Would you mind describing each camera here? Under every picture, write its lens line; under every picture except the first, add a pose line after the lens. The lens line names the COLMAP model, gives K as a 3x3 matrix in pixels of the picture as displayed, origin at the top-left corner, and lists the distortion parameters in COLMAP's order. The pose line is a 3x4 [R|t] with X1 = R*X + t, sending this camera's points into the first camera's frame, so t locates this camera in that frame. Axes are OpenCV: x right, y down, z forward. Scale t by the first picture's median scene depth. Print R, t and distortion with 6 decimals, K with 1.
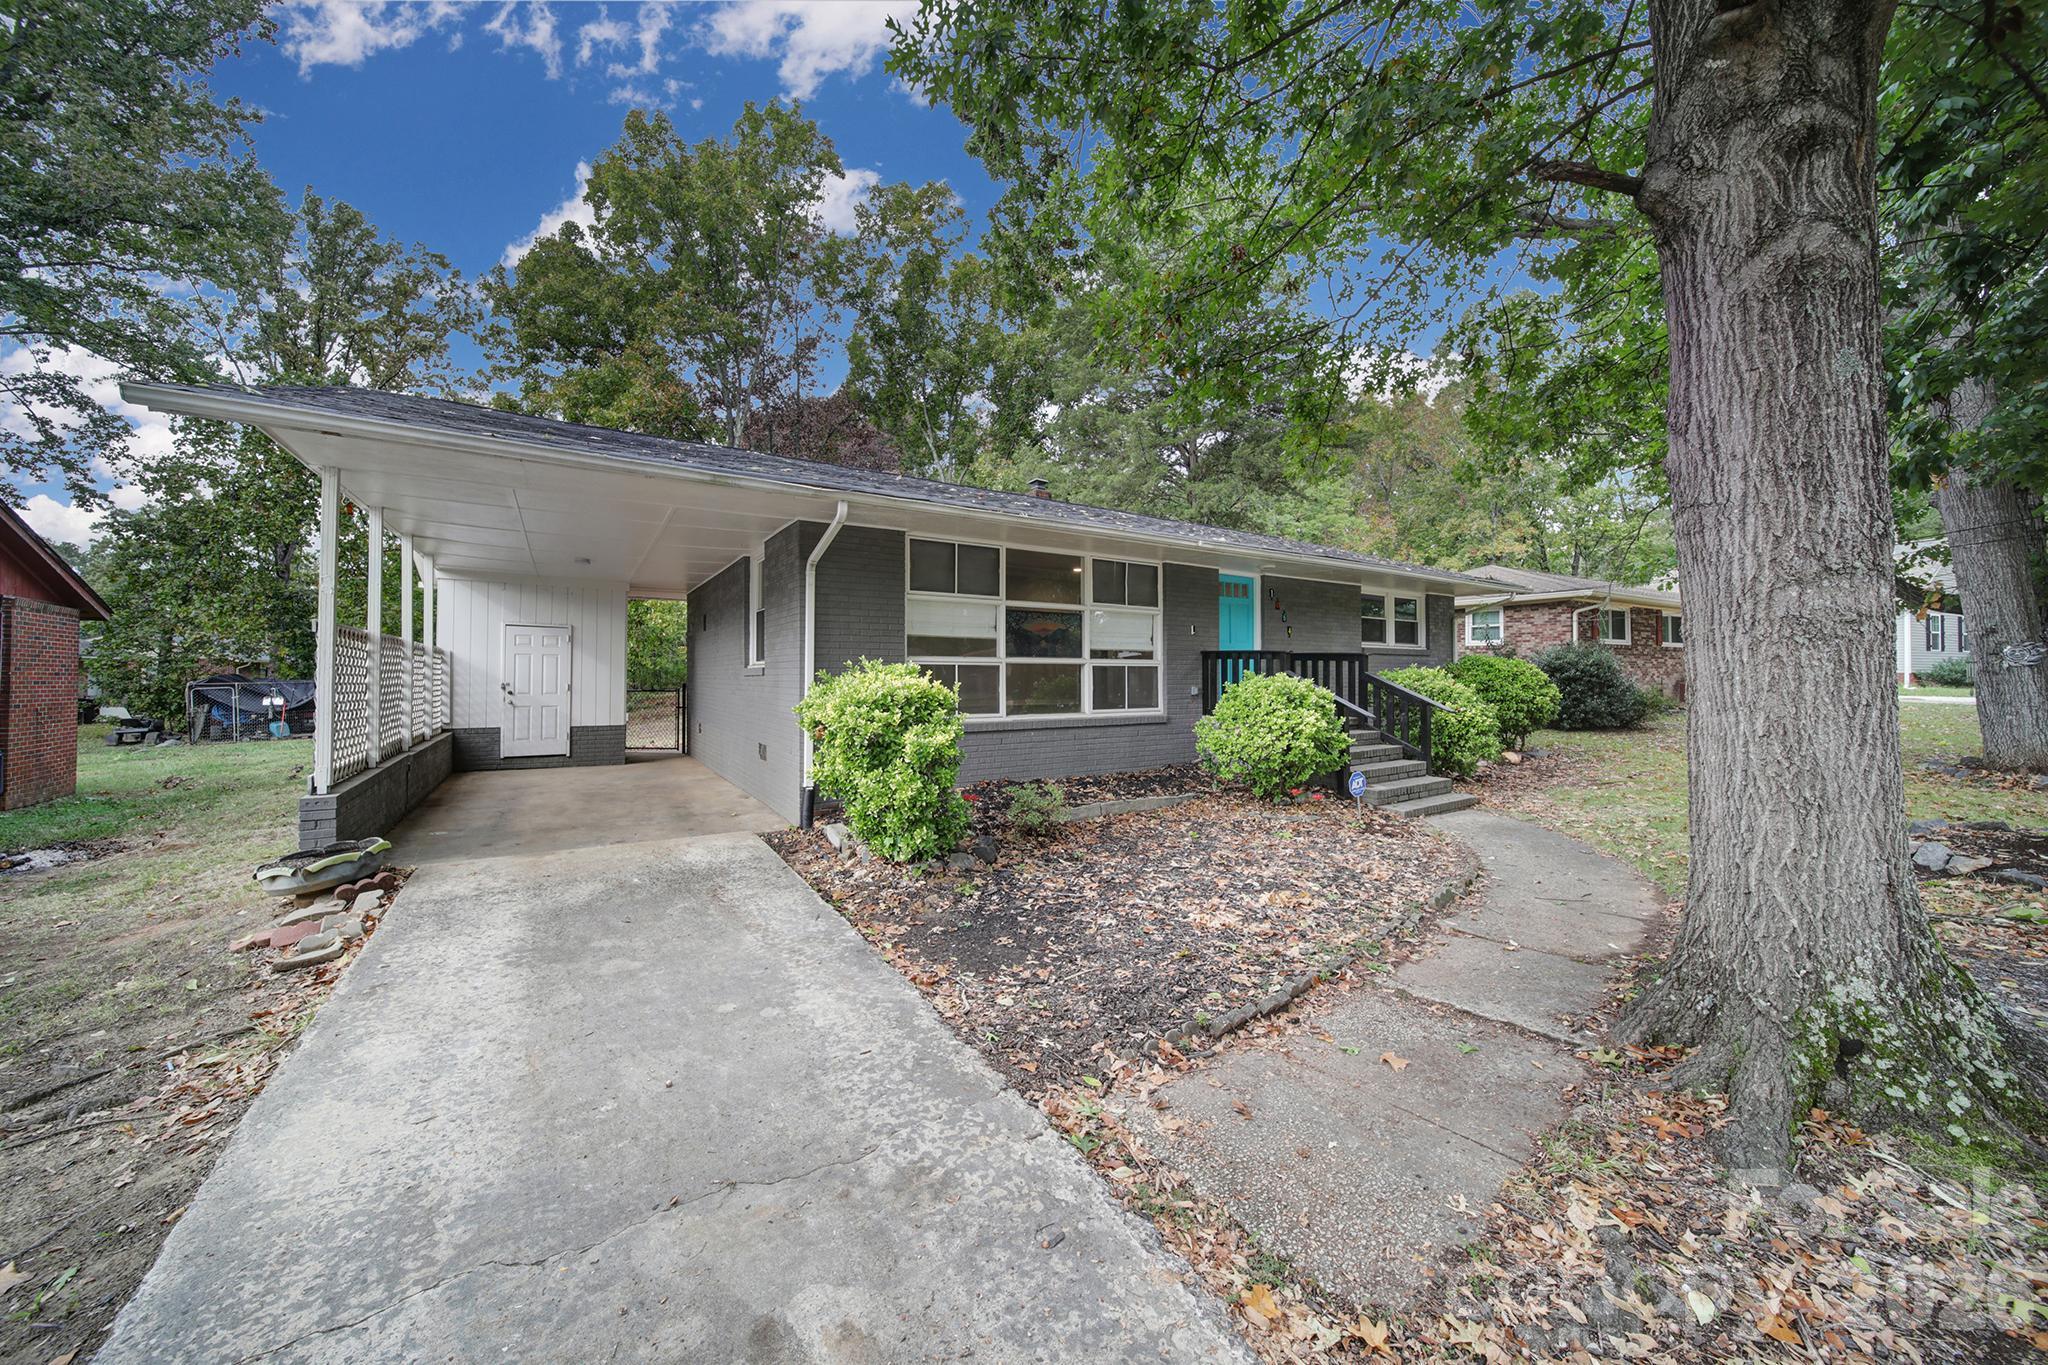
lens RADIAL K [[728.0, 0, 1023.6], [0, 728.0, 677.1], [0, 0, 1]] dist [0.000125, -0.001017]
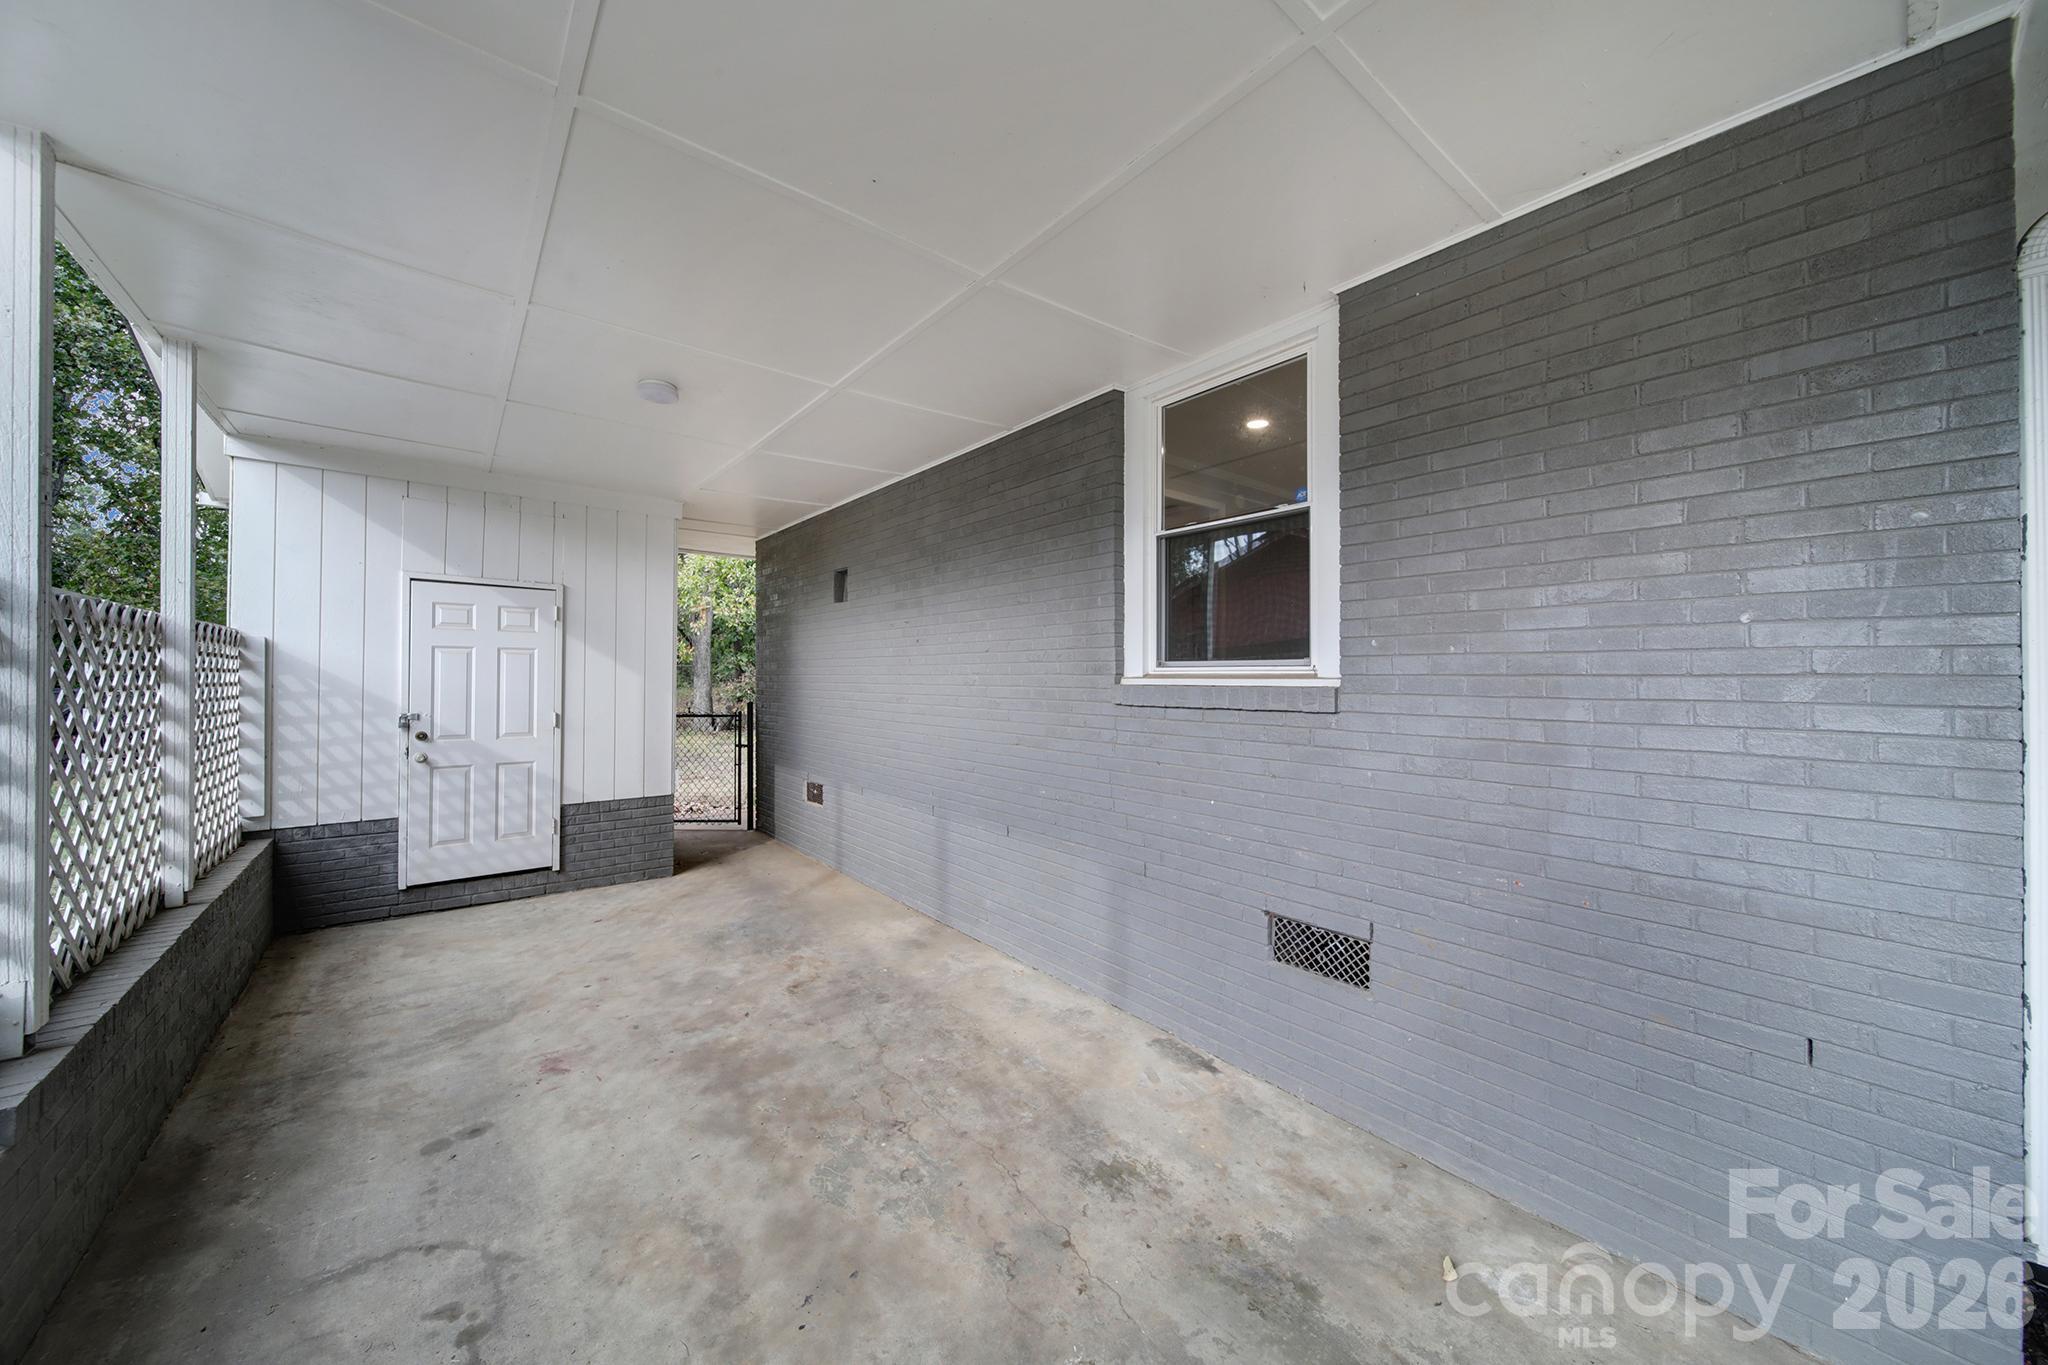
lens RADIAL K [[728.0, 0, 1024.2], [0, 728.0, 676.6], [0, 0, 1]] dist [0.000125, -0.001017]
pose [[0.995015, 0.003506, 0.099668, -0.378595], [-0.004562, 0.999936, 0.010375, -0.019097], [-0.099625, -0.010778, 0.994967, 0.515691]]
